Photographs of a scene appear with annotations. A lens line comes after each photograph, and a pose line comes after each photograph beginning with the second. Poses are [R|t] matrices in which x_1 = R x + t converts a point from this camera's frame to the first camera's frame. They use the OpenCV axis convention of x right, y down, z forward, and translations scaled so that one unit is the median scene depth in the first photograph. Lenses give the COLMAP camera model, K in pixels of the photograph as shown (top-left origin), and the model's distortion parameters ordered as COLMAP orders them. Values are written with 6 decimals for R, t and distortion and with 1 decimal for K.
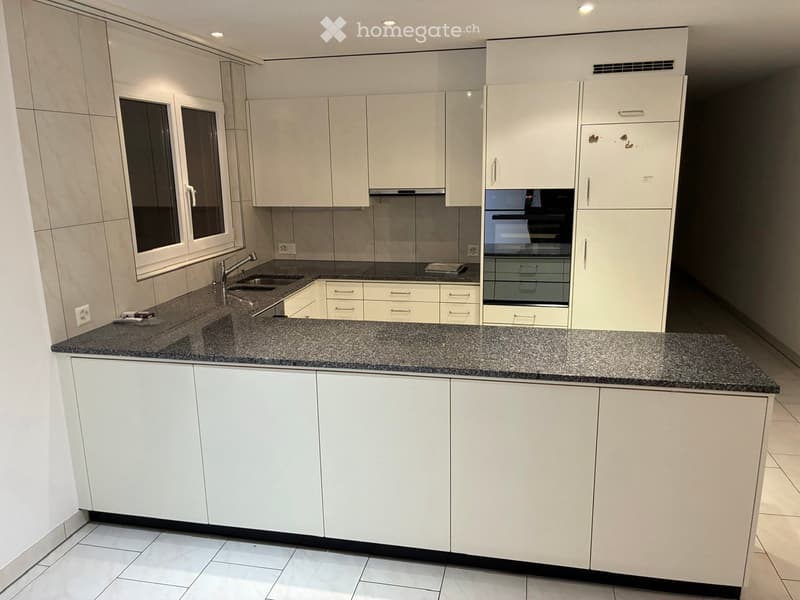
lens RADIAL K [[609.8, 0, 400.0], [0, 609.8, 300.0], [0, 0, 1]] dist [0.034046, -0.003431]
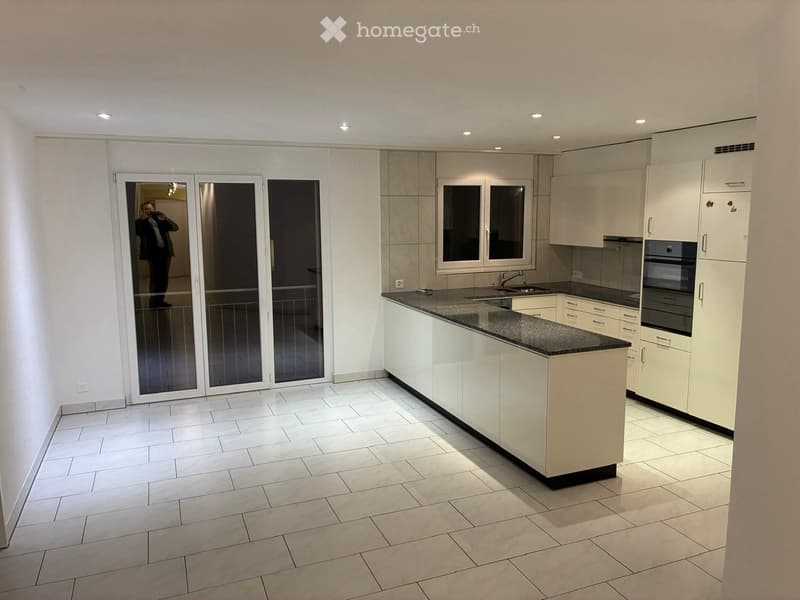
lens RADIAL K [[609.8, 0, 400.0], [0, 609.8, 300.0], [0, 0, 1]] dist [0.034046, -0.003431]
pose [[0.569422, 0.132687, -0.811266, 1.003859], [-0.186197, 0.982056, 0.029931, 0.011741], [0.800681, 0.134012, 0.583910, -0.222378]]
